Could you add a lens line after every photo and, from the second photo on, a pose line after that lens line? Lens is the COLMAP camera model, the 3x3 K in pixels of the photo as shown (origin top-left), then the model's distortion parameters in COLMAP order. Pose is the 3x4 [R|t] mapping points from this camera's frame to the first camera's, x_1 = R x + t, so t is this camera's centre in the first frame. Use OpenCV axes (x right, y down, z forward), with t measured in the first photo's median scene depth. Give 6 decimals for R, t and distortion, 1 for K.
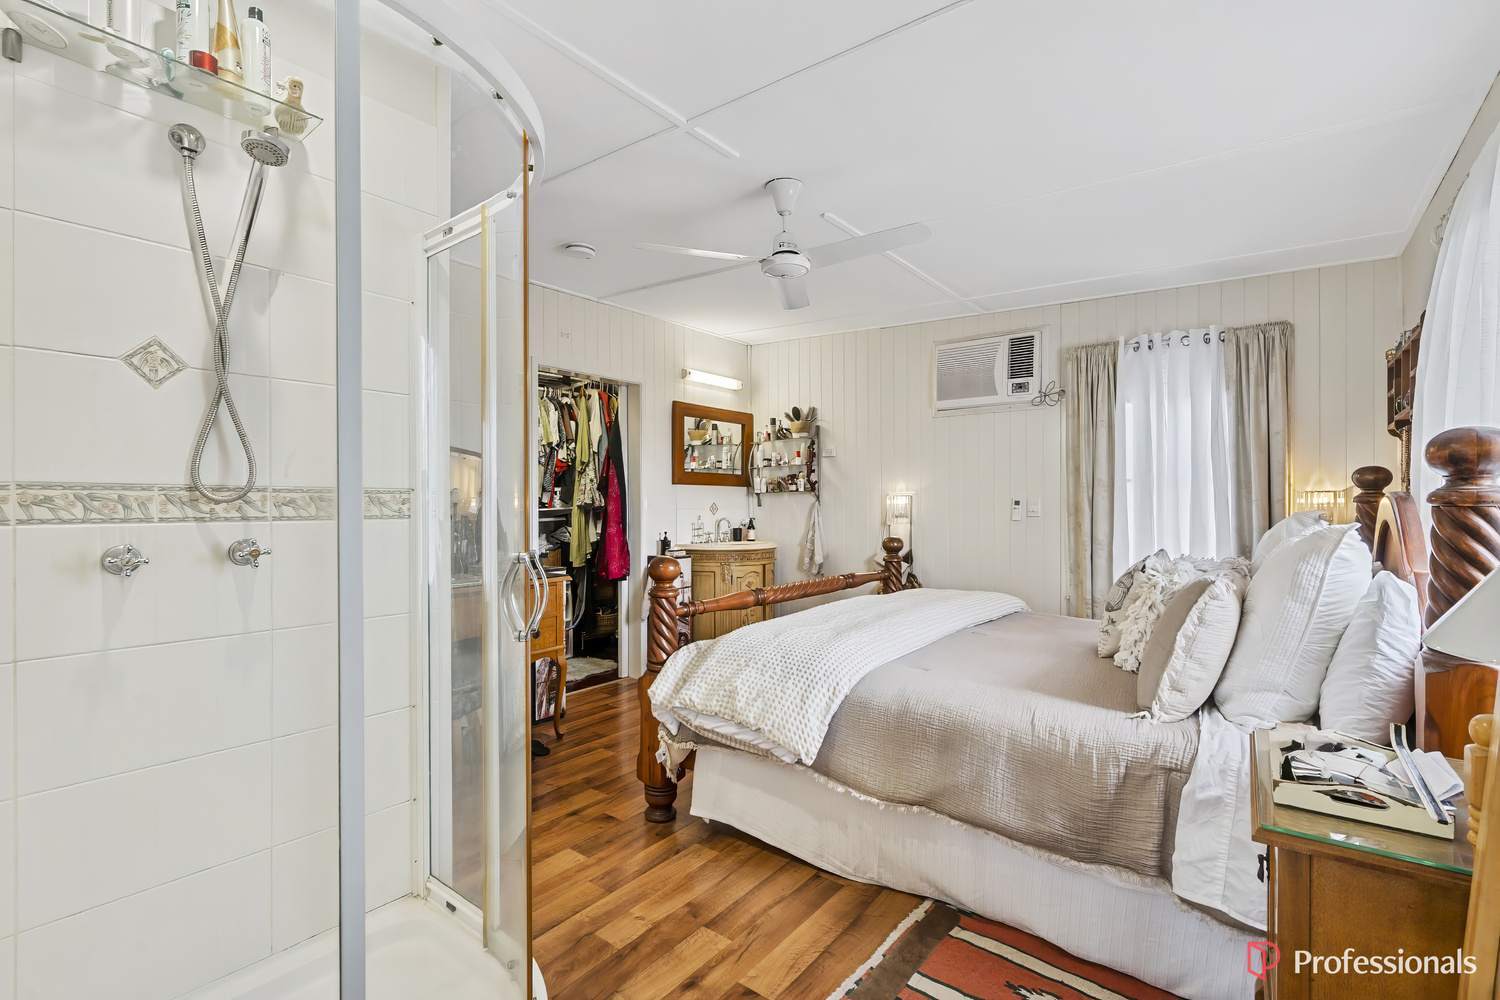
lens RADIAL K [[674.7, 0, 745.7], [0, 674.7, 494.8], [0, 0, 1]] dist [-0.001340, 0.000384]
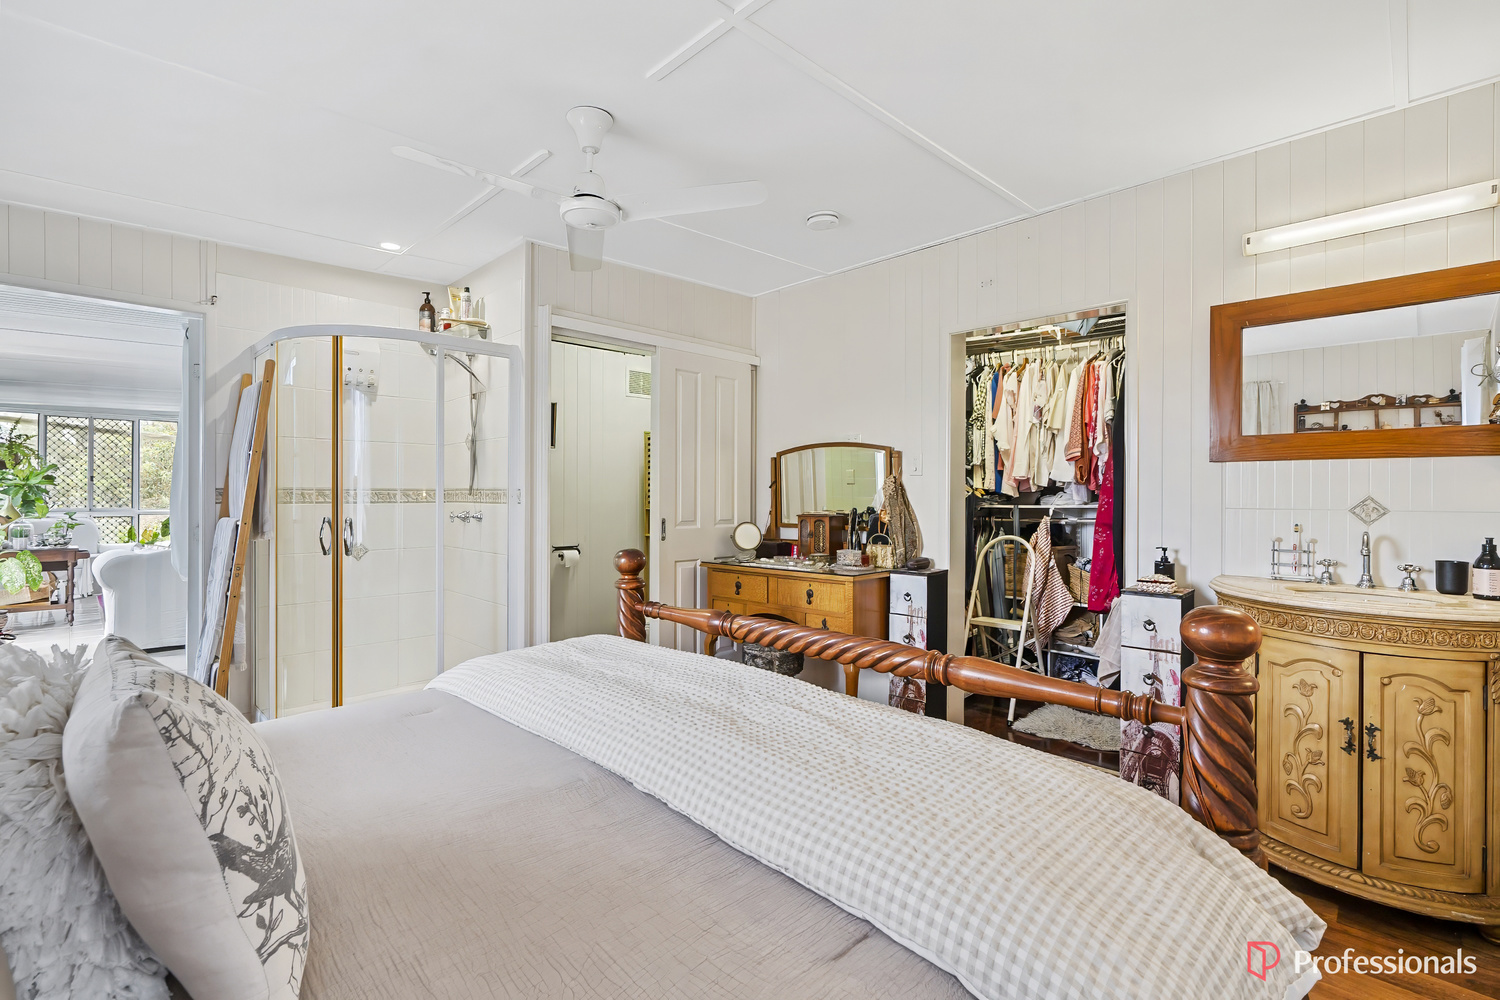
lens RADIAL K [[674.7, 0, 745.7], [0, 674.7, 494.8], [0, 0, 1]] dist [-0.001340, 0.000384]
pose [[-0.120047, 0.011947, -0.992696, 0.470218], [0.014217, 0.999846, 0.010314, -0.000151], [0.992666, -0.012875, -0.120198, 0.687331]]
